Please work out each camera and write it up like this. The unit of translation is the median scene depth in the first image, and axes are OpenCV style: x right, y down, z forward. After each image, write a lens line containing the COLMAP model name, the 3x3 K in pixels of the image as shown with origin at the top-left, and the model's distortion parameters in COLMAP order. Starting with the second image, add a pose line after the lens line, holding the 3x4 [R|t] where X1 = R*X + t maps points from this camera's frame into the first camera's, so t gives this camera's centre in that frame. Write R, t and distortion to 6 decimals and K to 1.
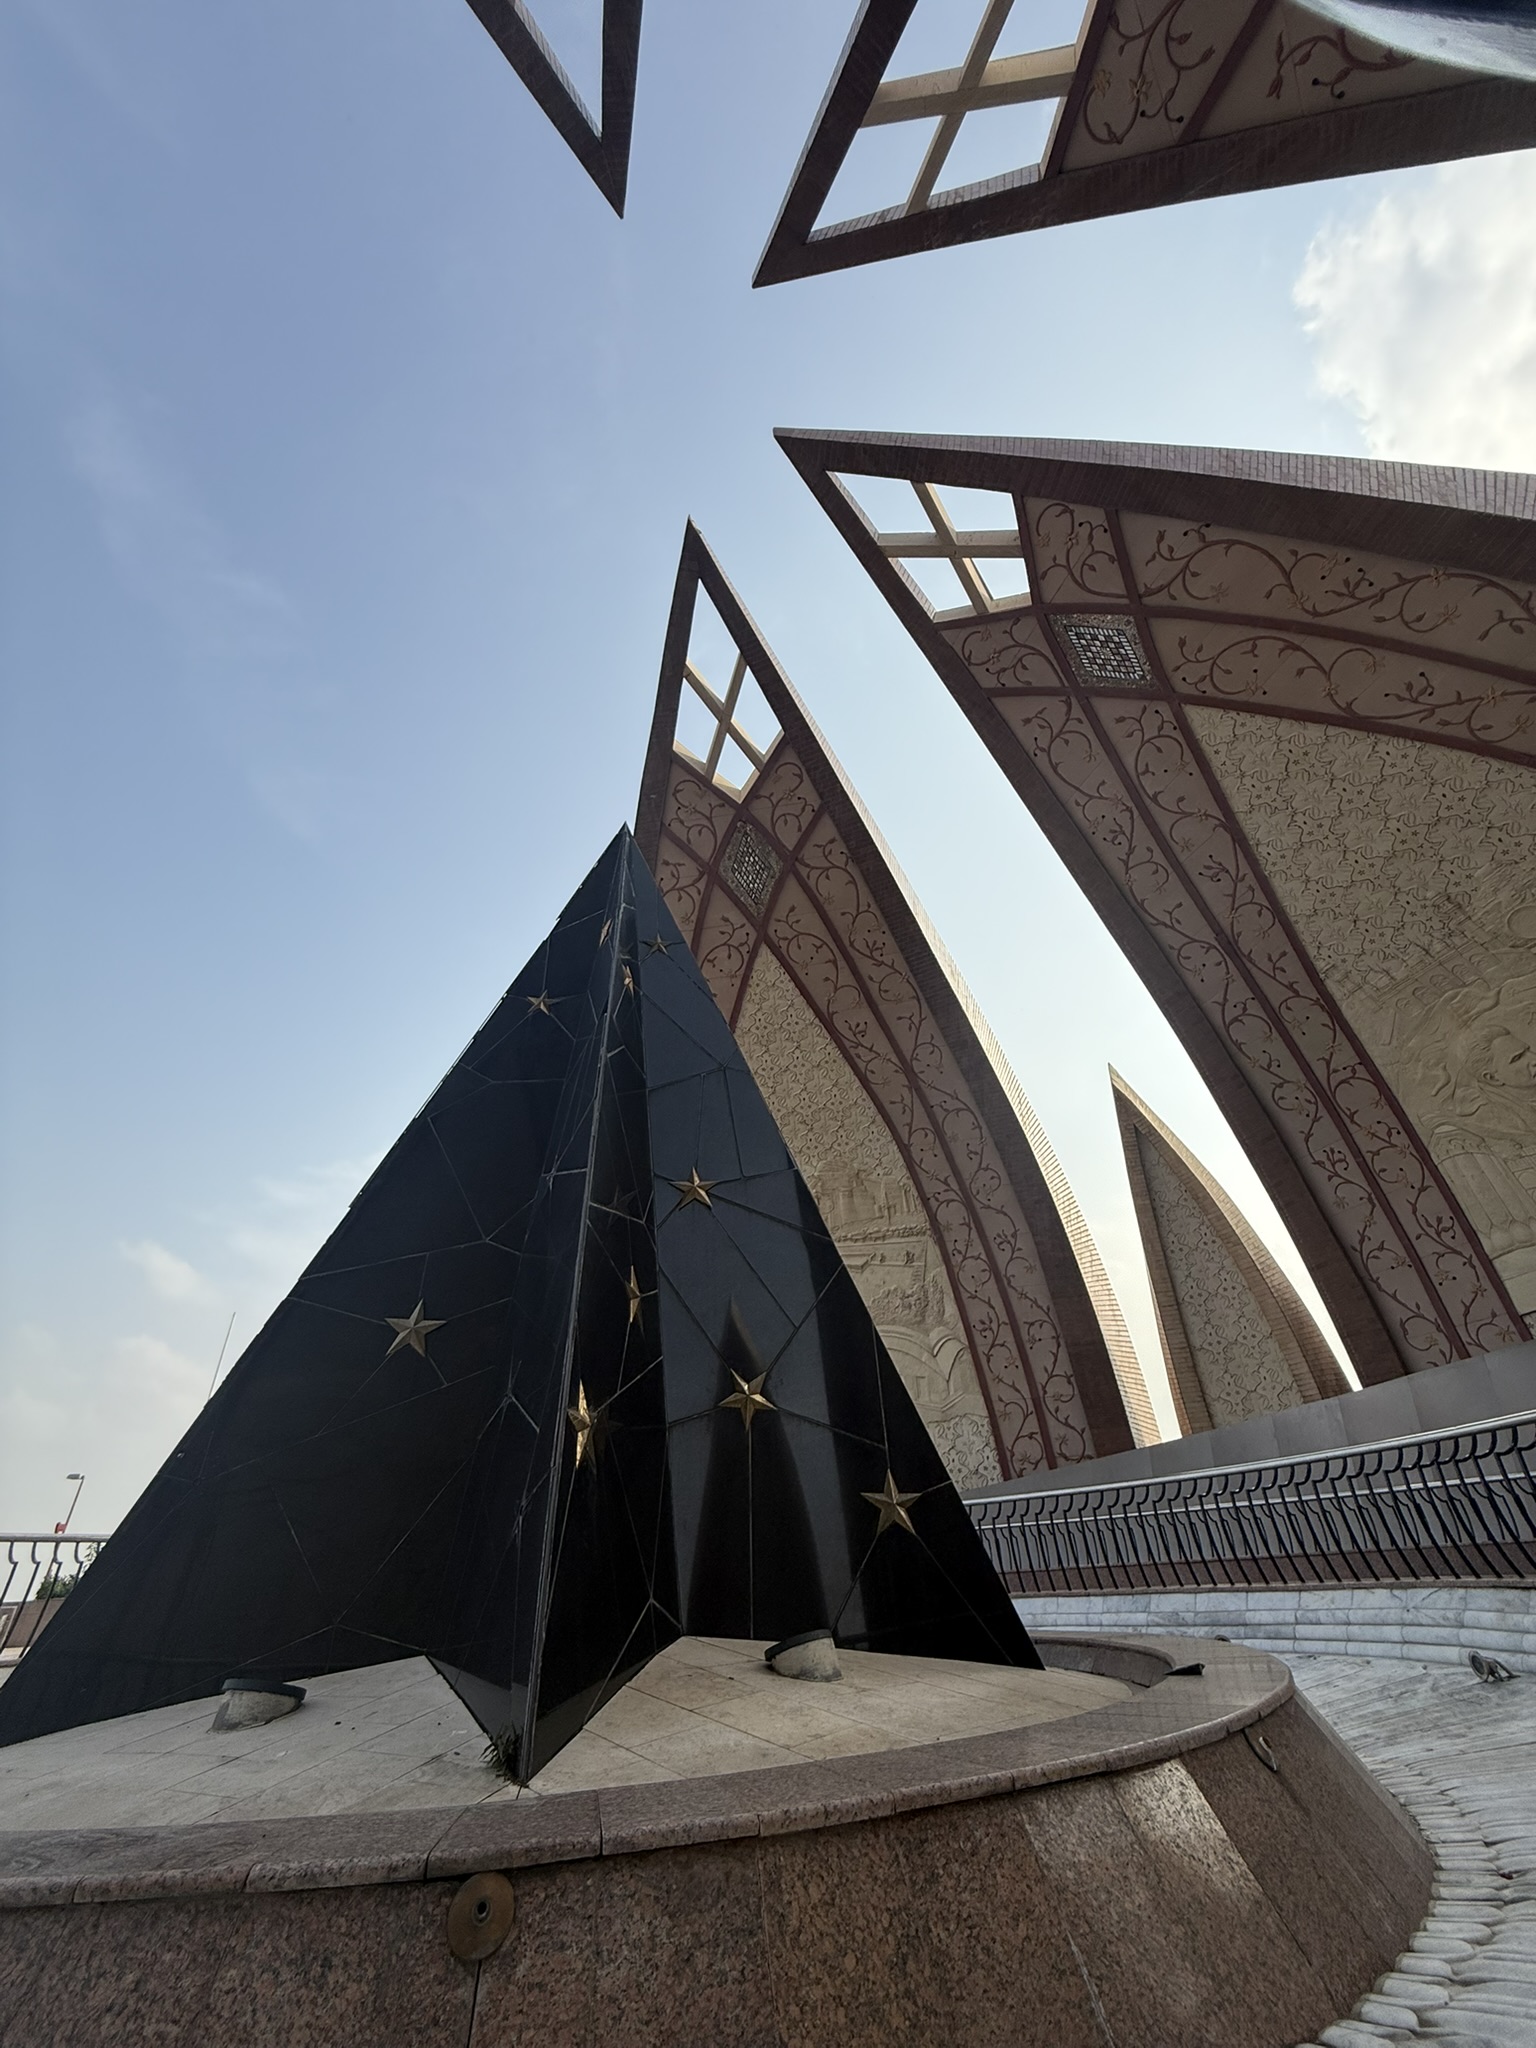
lens RADIAL K [[824.3, 0, 768.0], [0, 824.3, 1024.0], [0, 0, 1]] dist [0.004183, 0.000277]
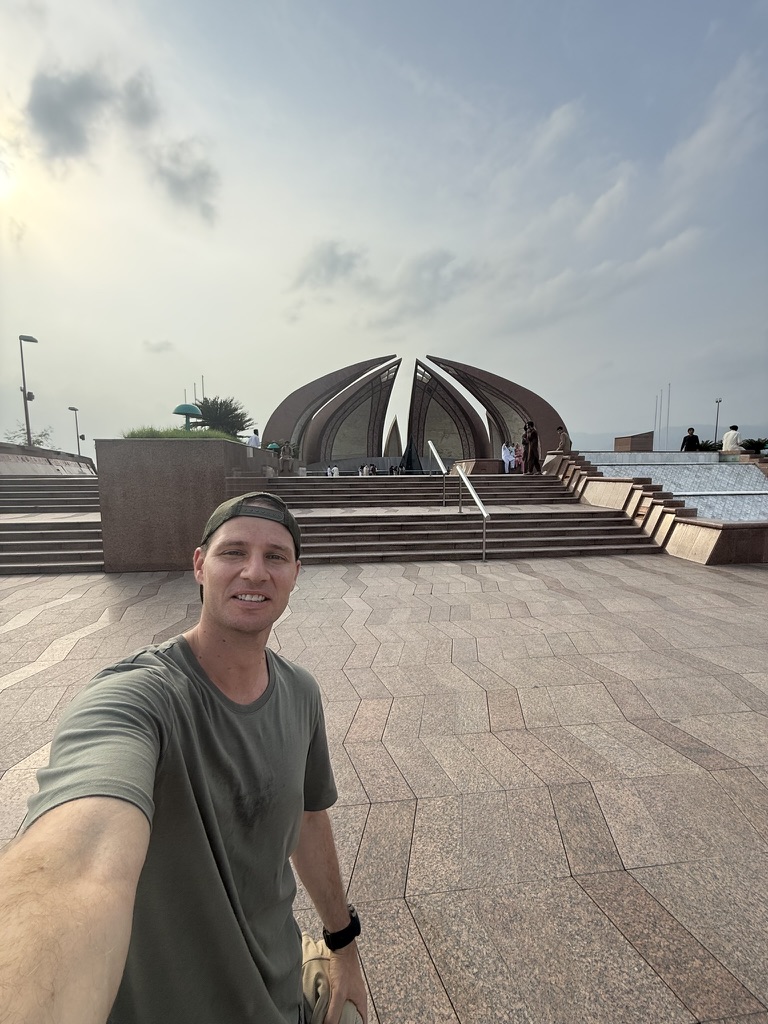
lens RADIAL K [[412.2, 0, 384.0], [0, 412.2, 512.0], [0, 0, 1]] dist [0.004183, 0.000277]
pose [[-0.268704, -0.058781, 0.961428, -3.513204], [-0.528385, 0.843549, -0.096101, 0.928859], [-0.805362, -0.533826, -0.257724, 1.235604]]
